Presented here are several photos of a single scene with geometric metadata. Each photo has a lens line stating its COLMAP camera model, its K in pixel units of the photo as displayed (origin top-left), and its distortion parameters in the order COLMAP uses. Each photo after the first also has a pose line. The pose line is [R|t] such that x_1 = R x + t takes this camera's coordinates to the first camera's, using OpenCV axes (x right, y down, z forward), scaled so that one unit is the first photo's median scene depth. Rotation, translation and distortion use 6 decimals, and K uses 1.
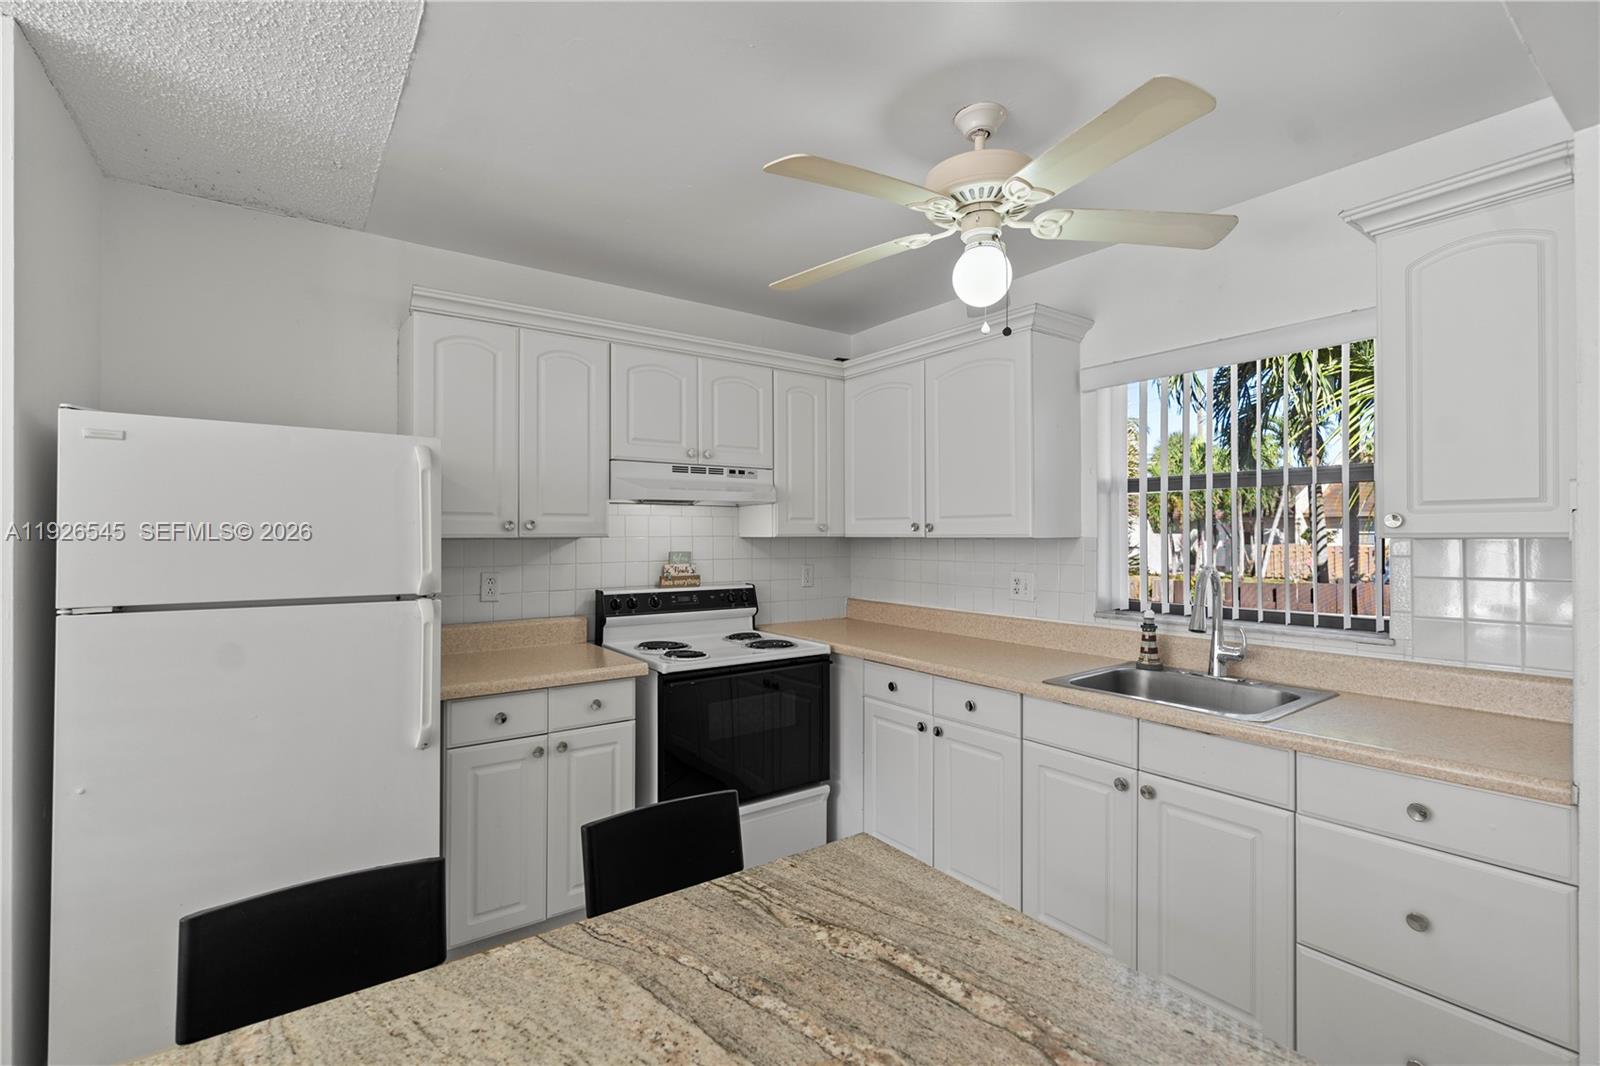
lens RADIAL K [[708.4, 0, 793.4], [0, 708.4, 534.8], [0, 0, 1]] dist [-0.006923, 0.000128]
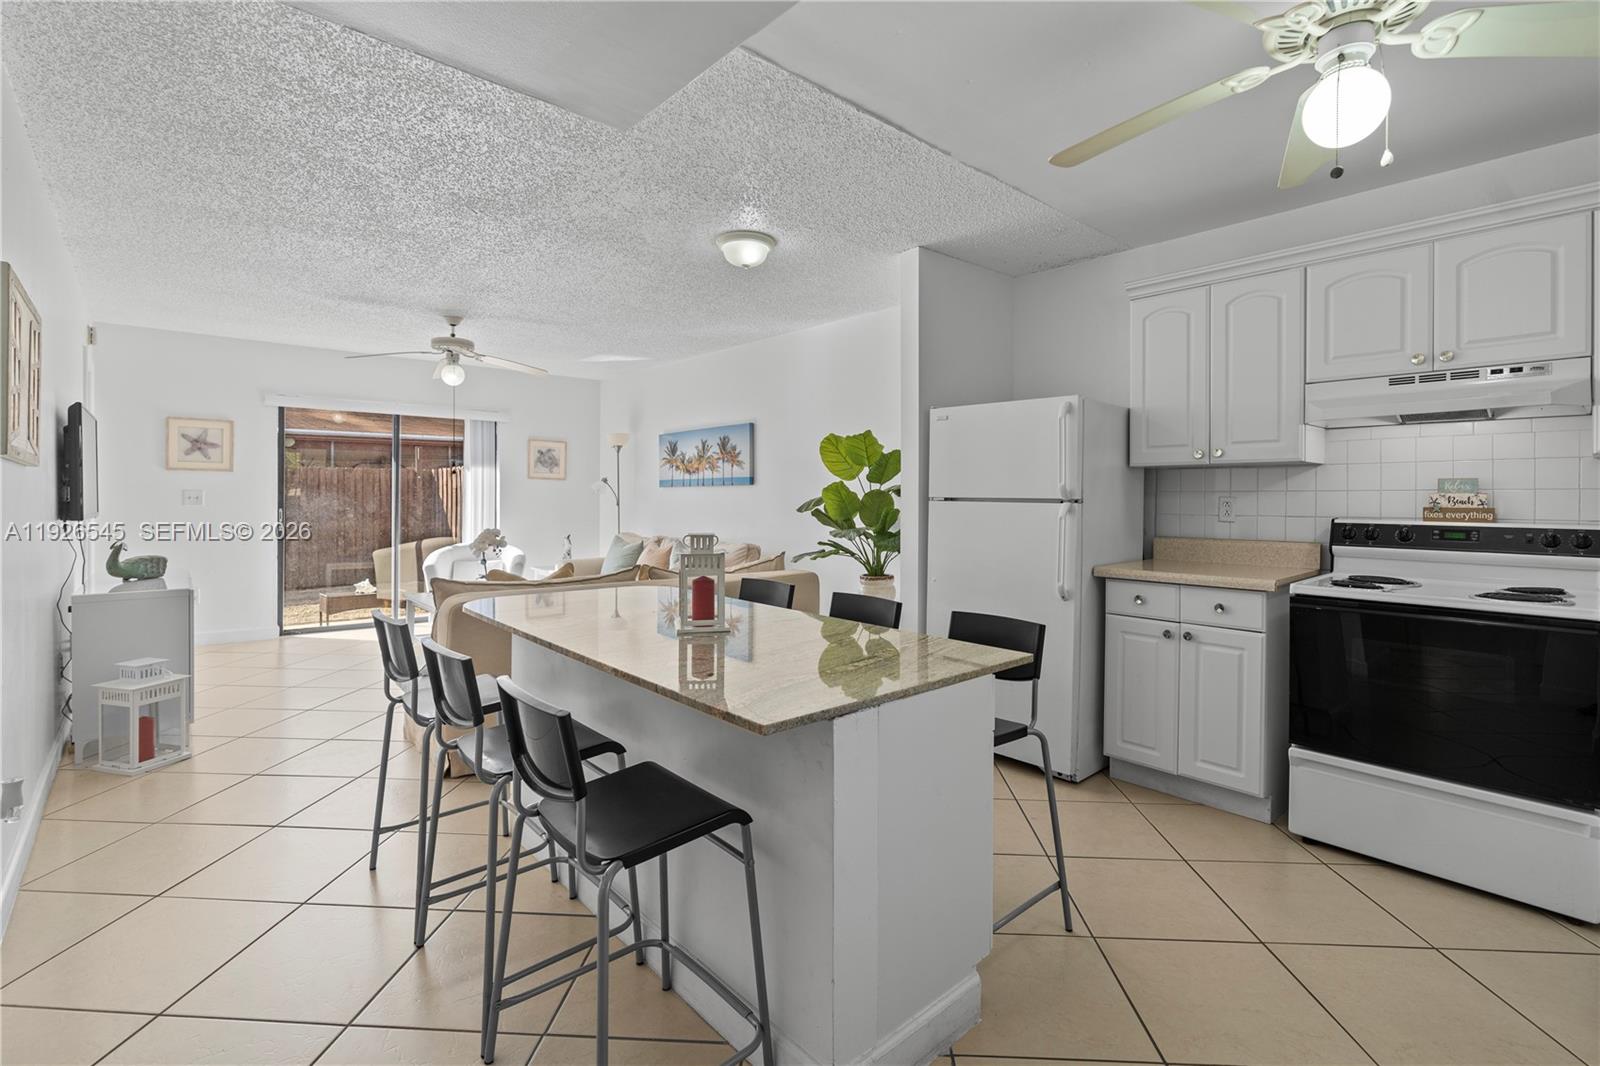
lens RADIAL K [[731.1, 0, 802.3], [0, 731.1, 493.1], [0, 0, 1]] dist [-0.002223, -0.000417]
pose [[0.096126, -0.004007, -0.995361, 0.648046], [-0.004080, 0.999982, -0.004419, 0.051369], [0.995361, 0.004485, 0.096108, 0.178068]]
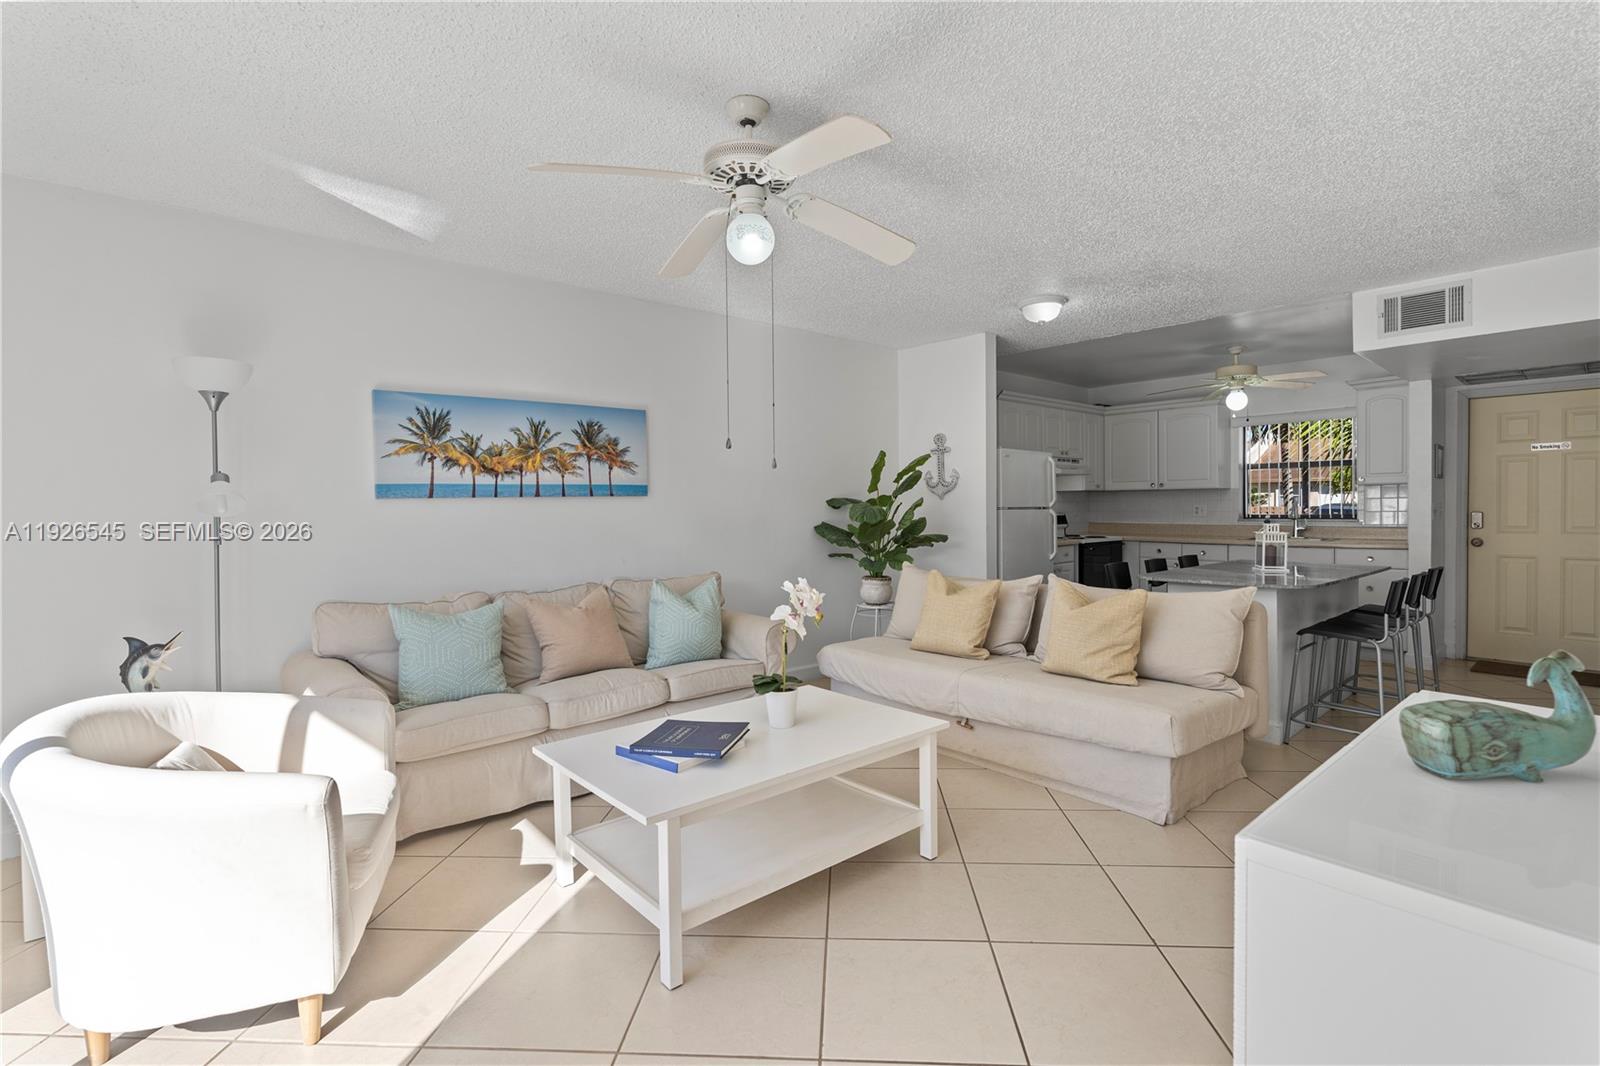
lens RADIAL K [[726.9, 0, 805.1], [0, 726.9, 523.7], [0, 0, 1]] dist [-0.004447, 0.000256]
pose [[0.995931, -0.013142, 0.089152, -1.184973], [0.010780, 0.999579, 0.026928, 0.039844], [-0.089468, -0.025858, 0.995654, -1.247041]]
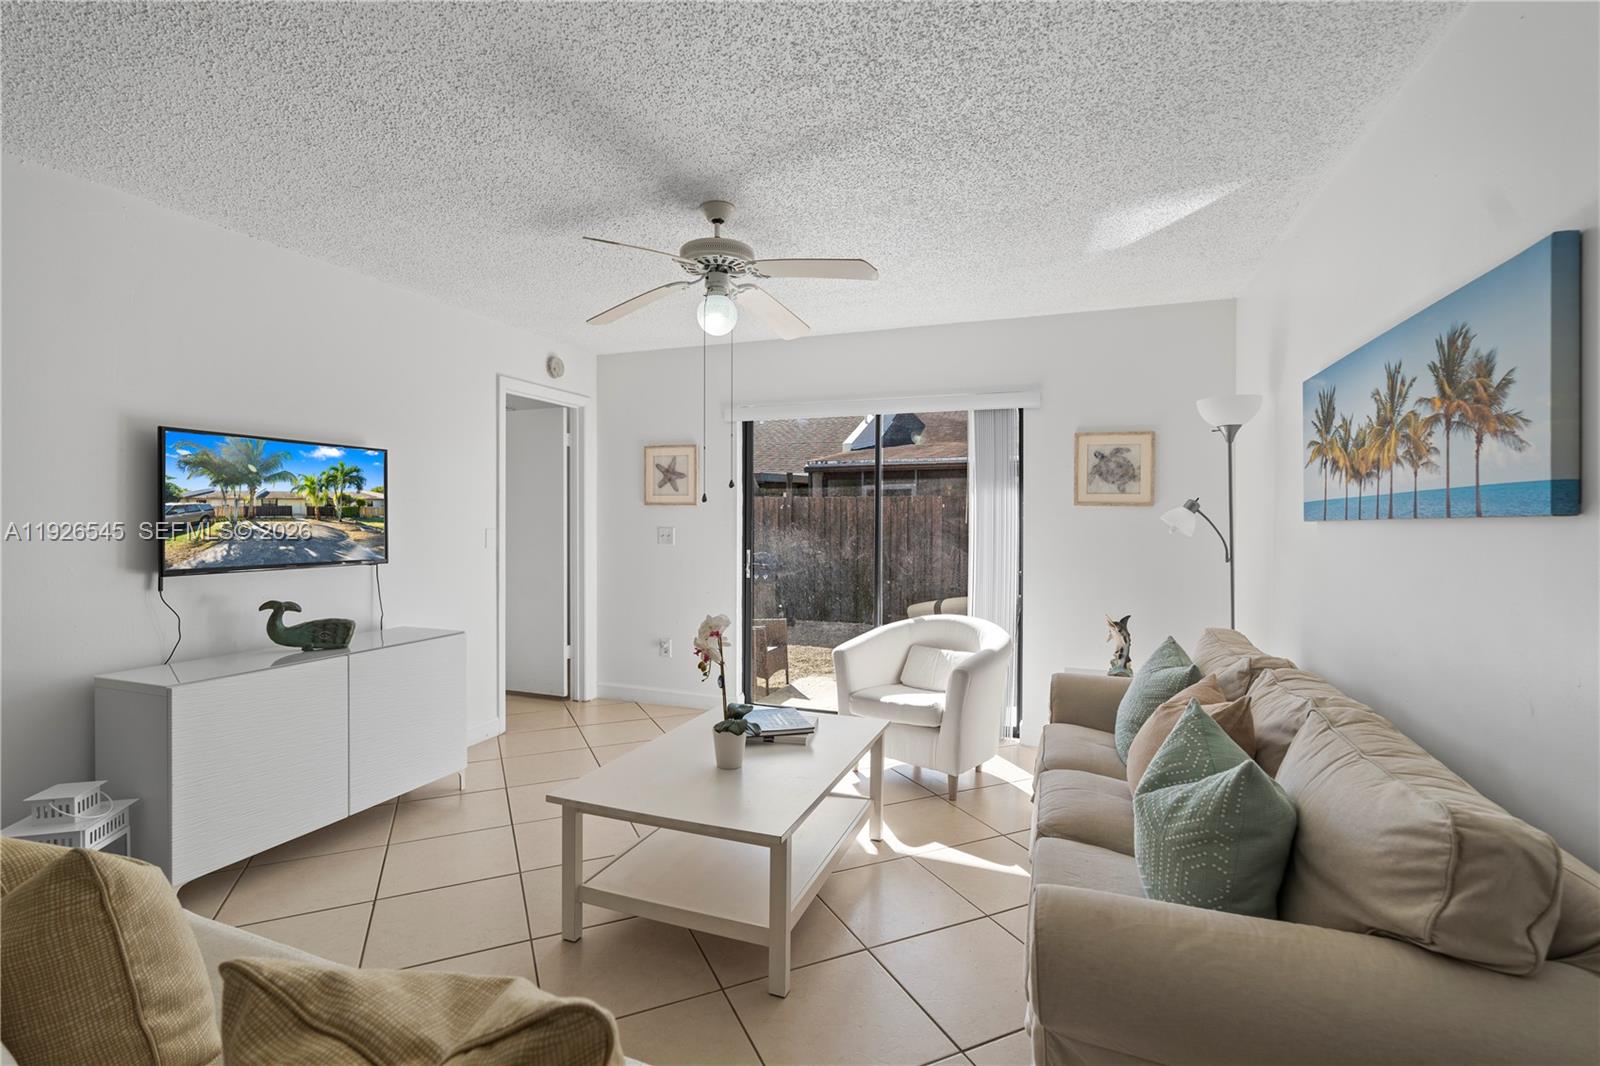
lens RADIAL K [[725.4, 0, 798.8], [0, 725.4, 516.6], [0, 0, 1]] dist [-0.001334, 0.000219]
pose [[-0.833410, -0.003315, -0.552645, -0.750910], [-0.001532, 0.999992, -0.003689, 0.022732], [0.552653, -0.002227, -0.833409, 0.339721]]
